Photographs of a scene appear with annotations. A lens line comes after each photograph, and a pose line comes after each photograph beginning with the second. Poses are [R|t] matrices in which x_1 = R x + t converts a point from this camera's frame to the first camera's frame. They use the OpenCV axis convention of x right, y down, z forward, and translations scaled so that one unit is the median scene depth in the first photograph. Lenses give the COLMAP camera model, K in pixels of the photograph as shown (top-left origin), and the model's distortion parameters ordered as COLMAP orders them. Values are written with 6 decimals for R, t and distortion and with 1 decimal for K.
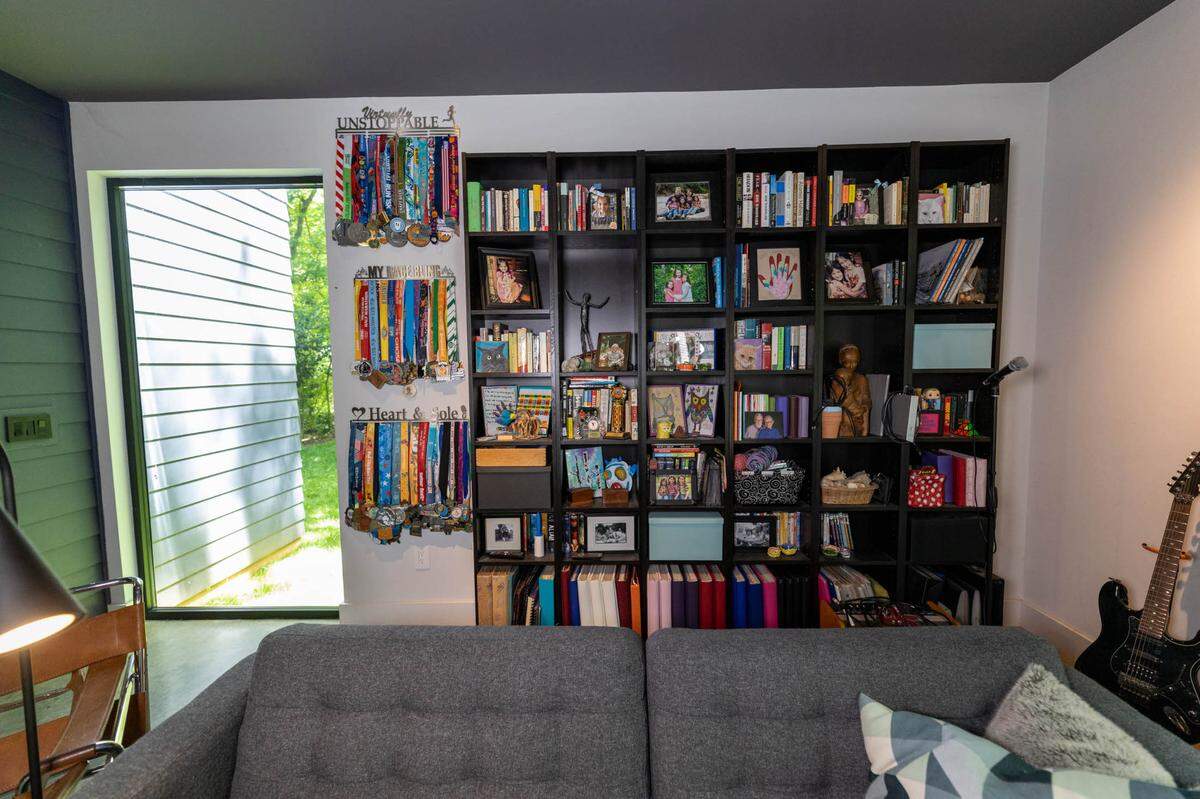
lens RADIAL K [[475.4, 0, 601.8], [0, 475.4, 398.8], [0, 0, 1]] dist [0.001932, -0.000209]
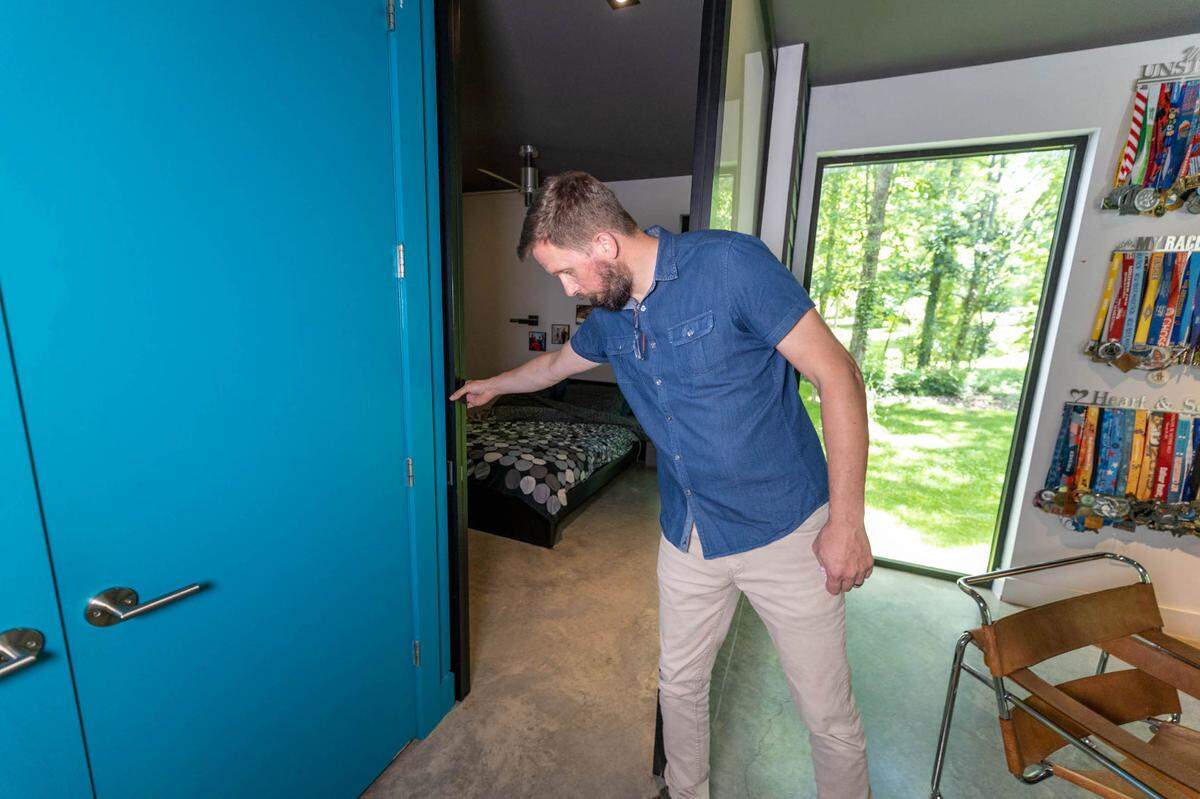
lens RADIAL K [[475.4, 0, 606.4], [0, 475.4, 399.9], [0, 0, 1]] dist [0.001932, -0.000209]
pose [[0.932605, 0.106364, -0.344870, -1.079345], [-0.068000, 0.990256, 0.121525, -0.013060], [0.354436, -0.089883, 0.930750, -0.228446]]
